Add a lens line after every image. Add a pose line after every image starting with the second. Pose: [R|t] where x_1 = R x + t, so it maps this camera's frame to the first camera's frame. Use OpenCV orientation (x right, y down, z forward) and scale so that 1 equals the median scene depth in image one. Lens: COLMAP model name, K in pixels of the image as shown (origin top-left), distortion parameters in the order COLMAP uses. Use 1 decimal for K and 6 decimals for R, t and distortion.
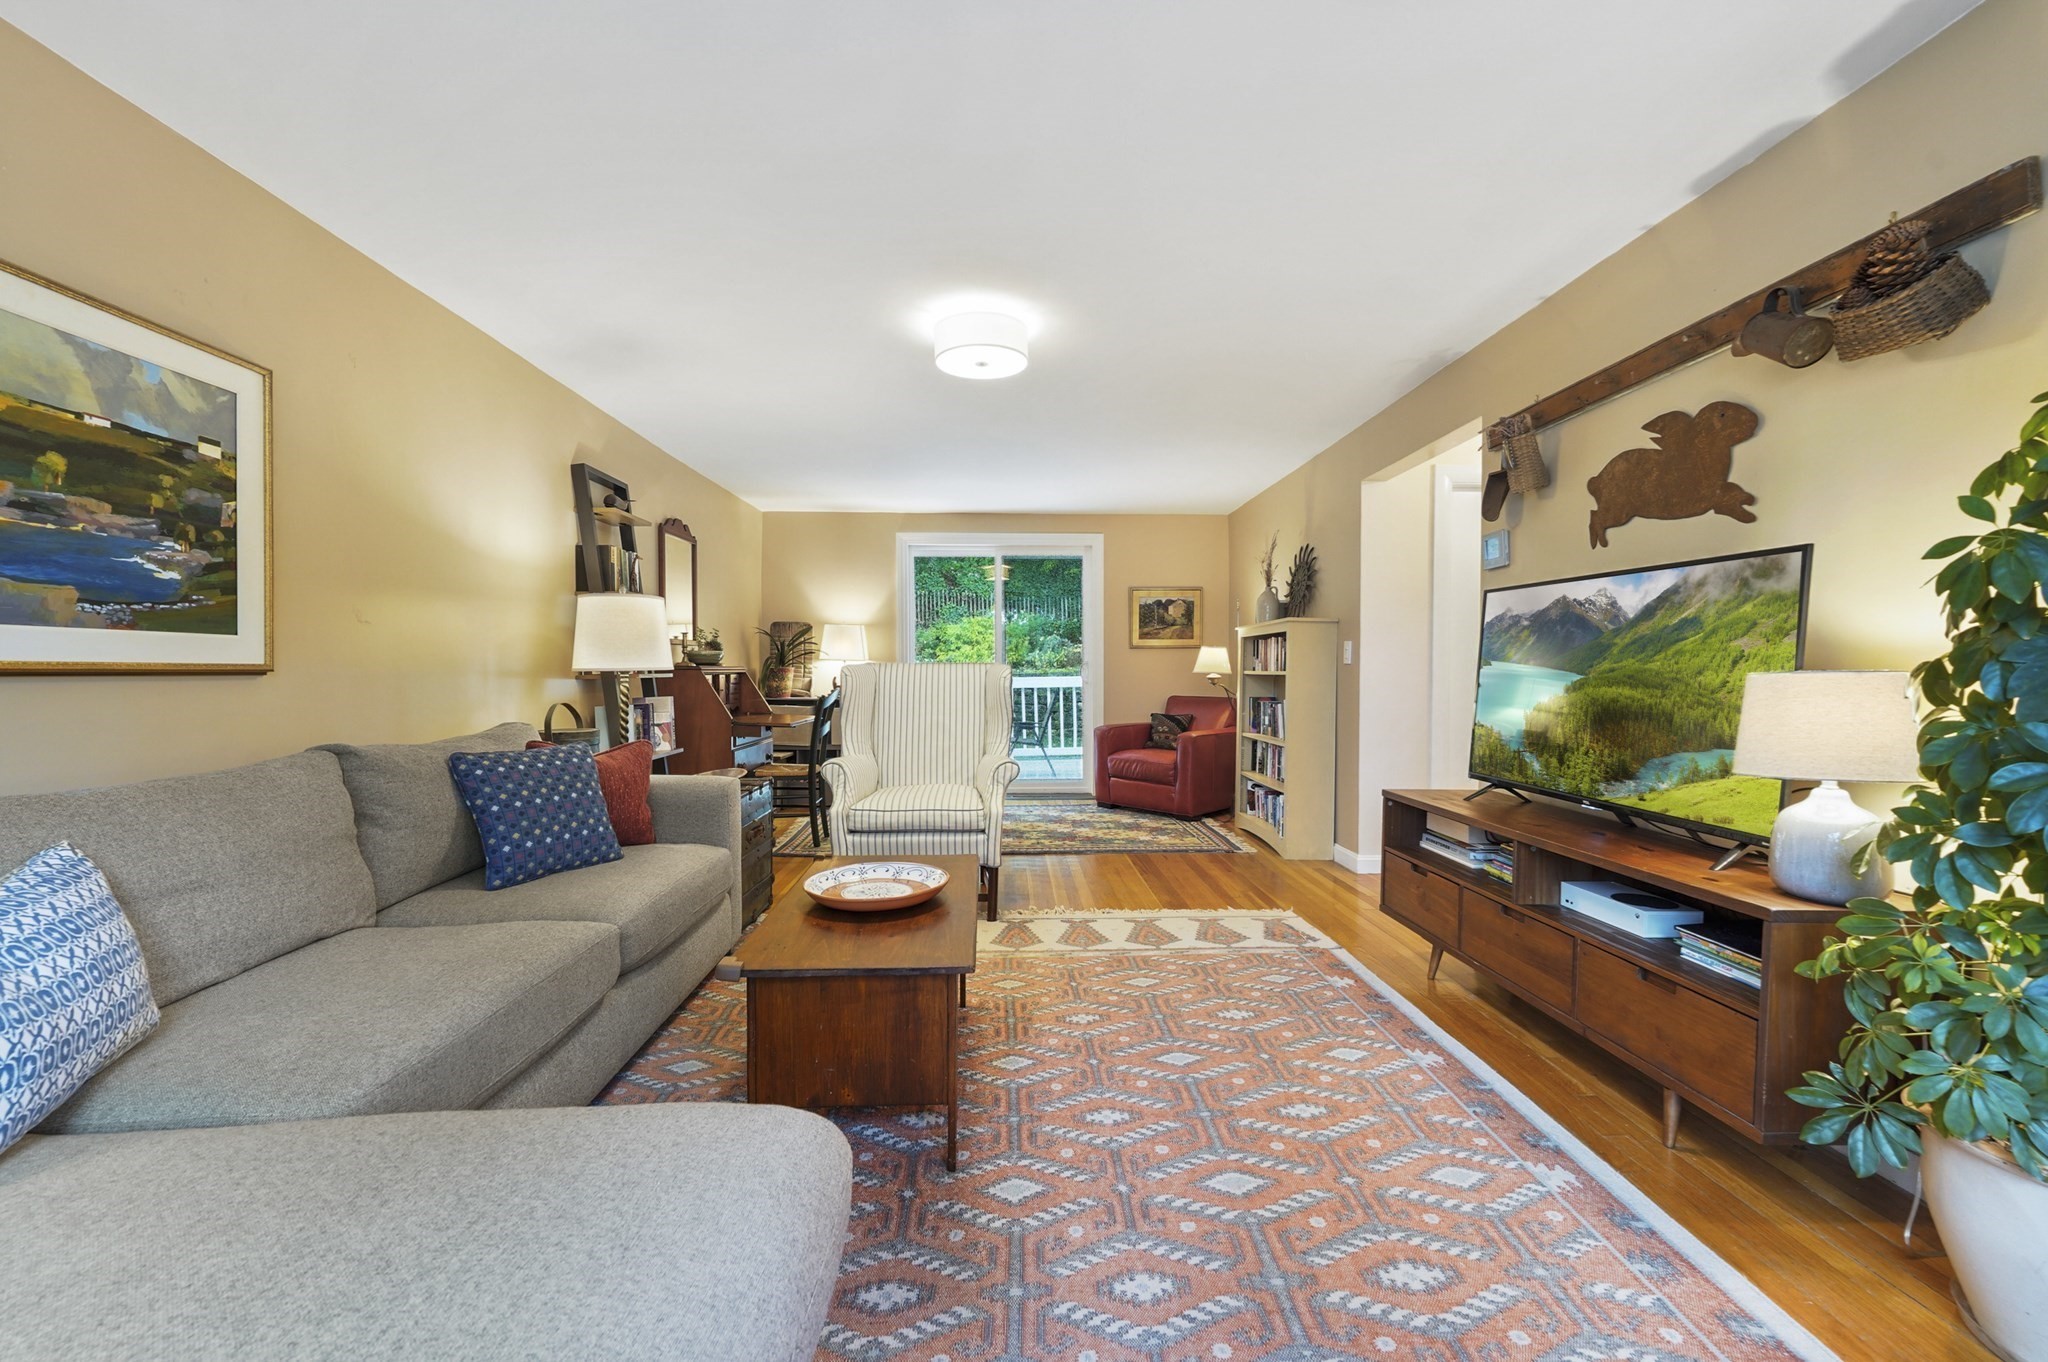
lens RADIAL K [[825.0, 0, 1016.5], [0, 825.0, 677.3], [0, 0, 1]] dist [0.010406, -0.002470]
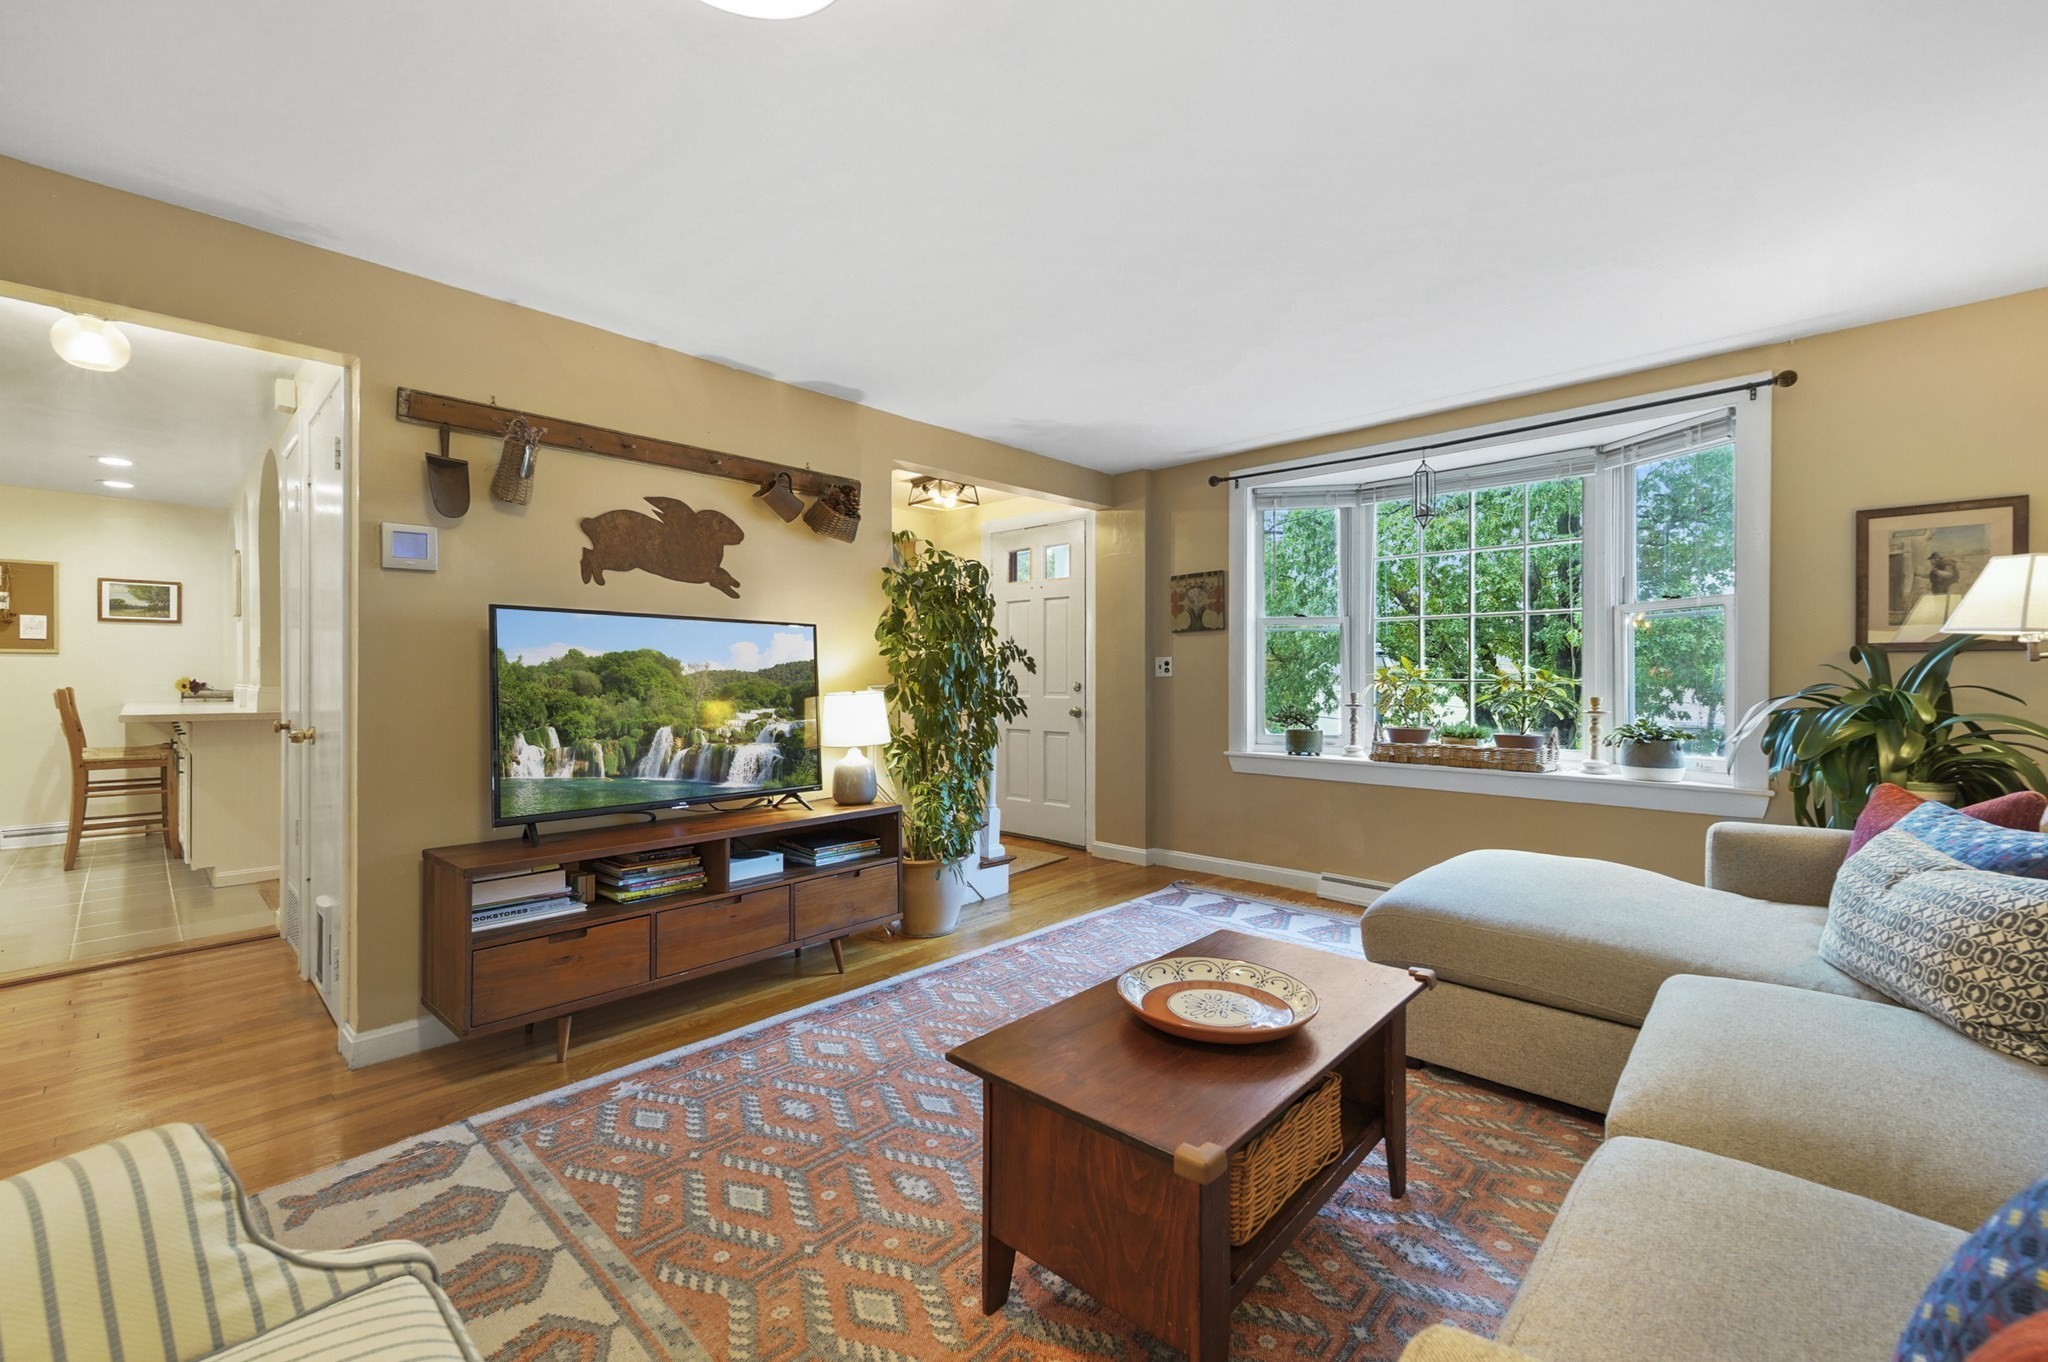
lens RADIAL K [[825.0, 0, 1025.0], [0, 825.0, 673.8], [0, 0, 1]] dist [0.010406, -0.002470]
pose [[-0.717849, 0.004252, 0.696186, -0.489695], [0.008715, 0.999958, 0.002879, -0.036161], [-0.696145, 0.008134, -0.717856, 1.436389]]
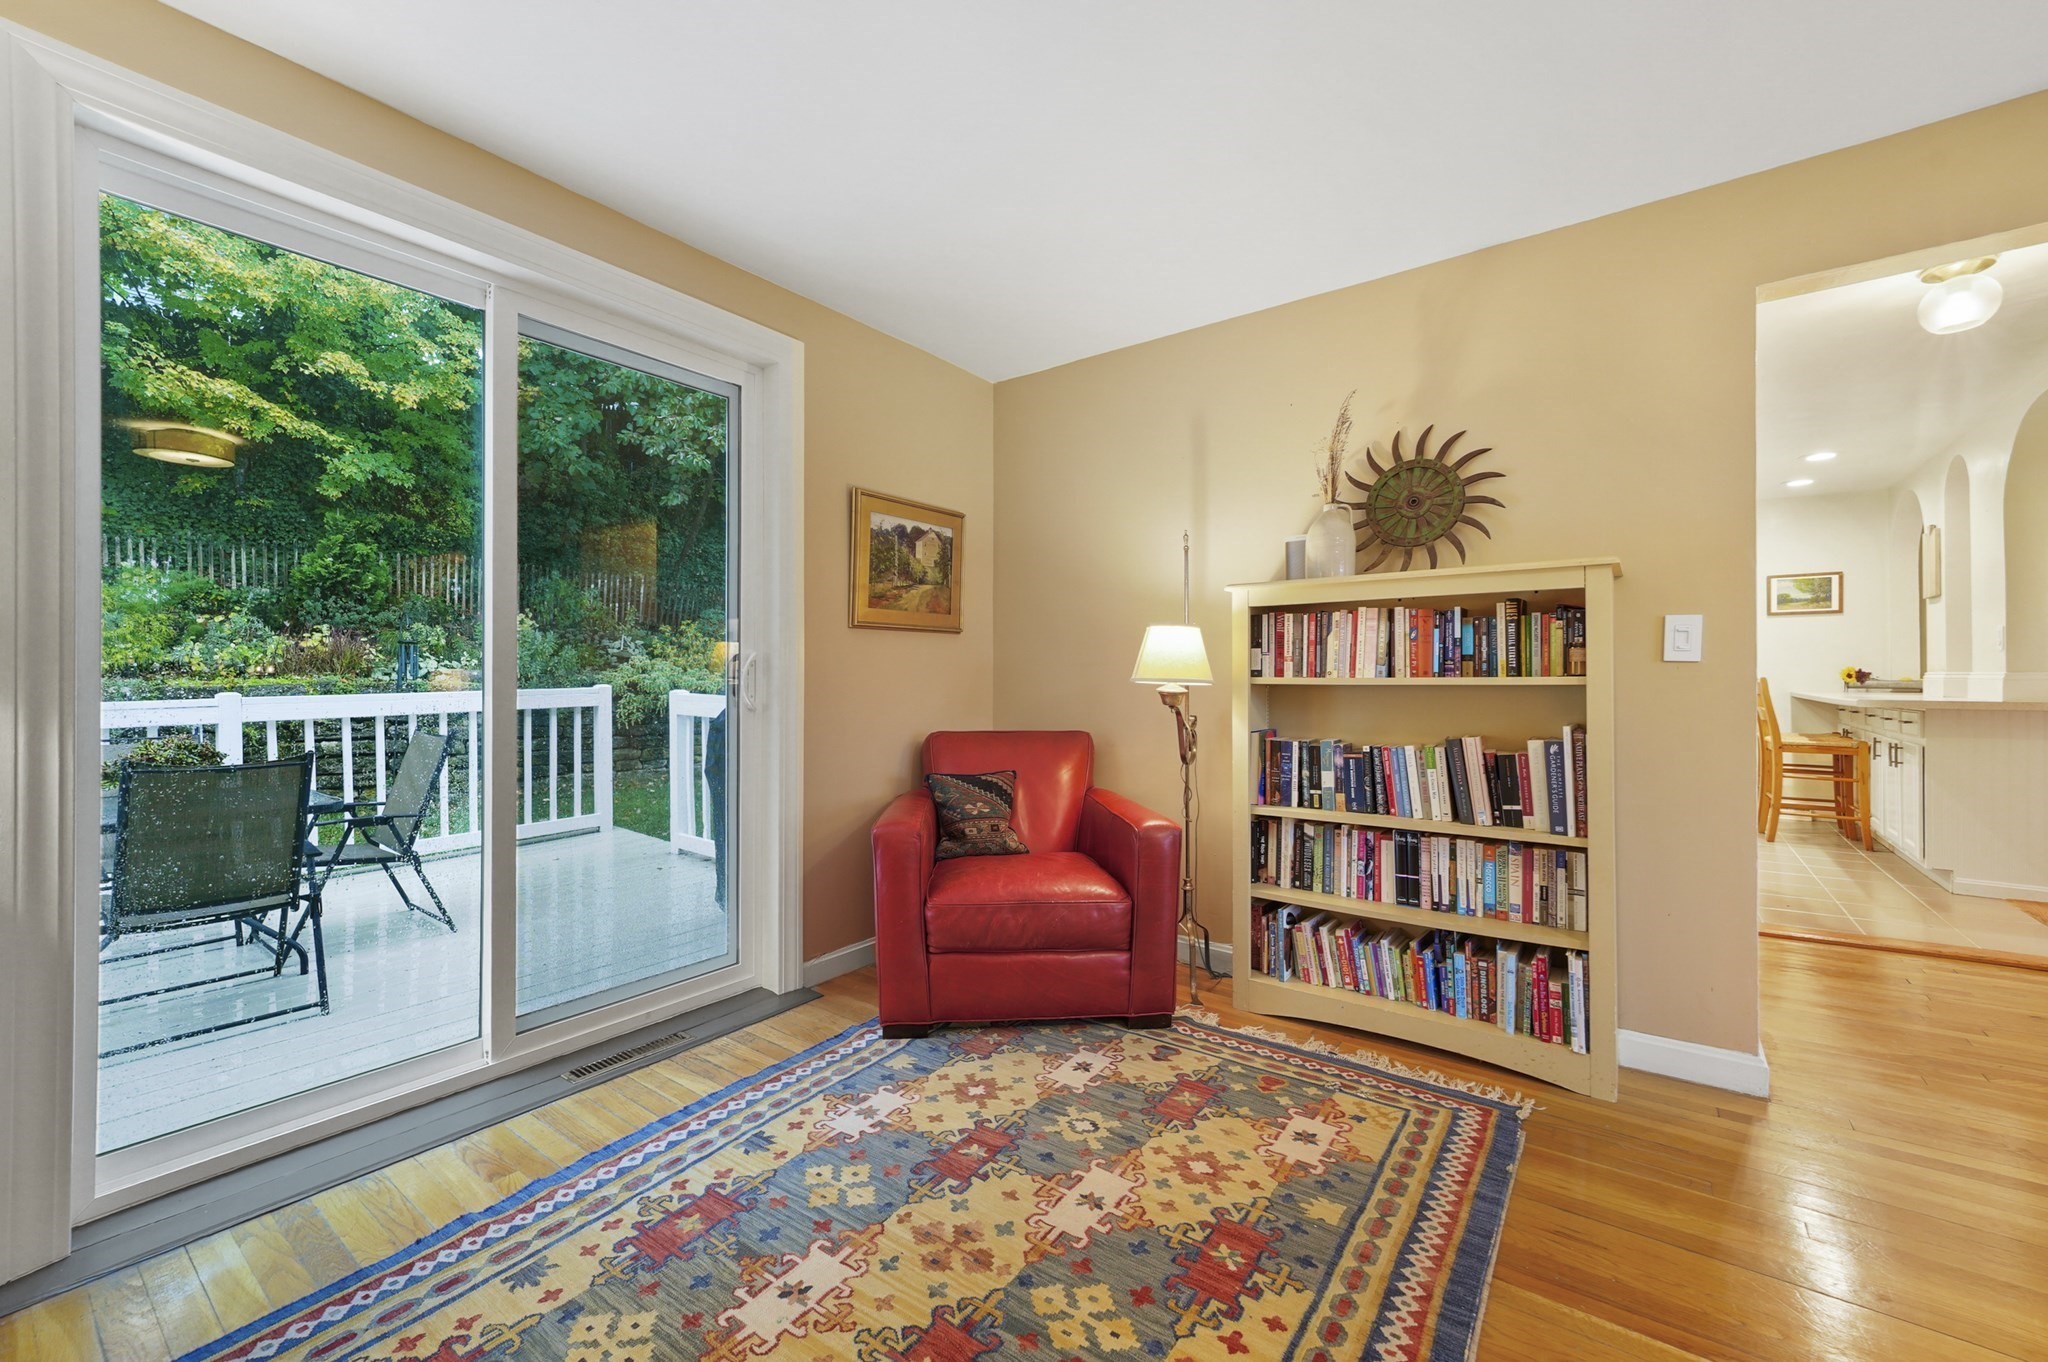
lens RADIAL K [[825.0, 0, 1020.8], [0, 825.0, 678.5], [0, 0, 1]] dist [0.010406, -0.002470]
pose [[0.612266, 0.001609, 0.790650, -0.406557], [0.008289, 0.999930, -0.008454, -0.009813], [-0.790609, 0.011729, 0.612210, 1.771587]]
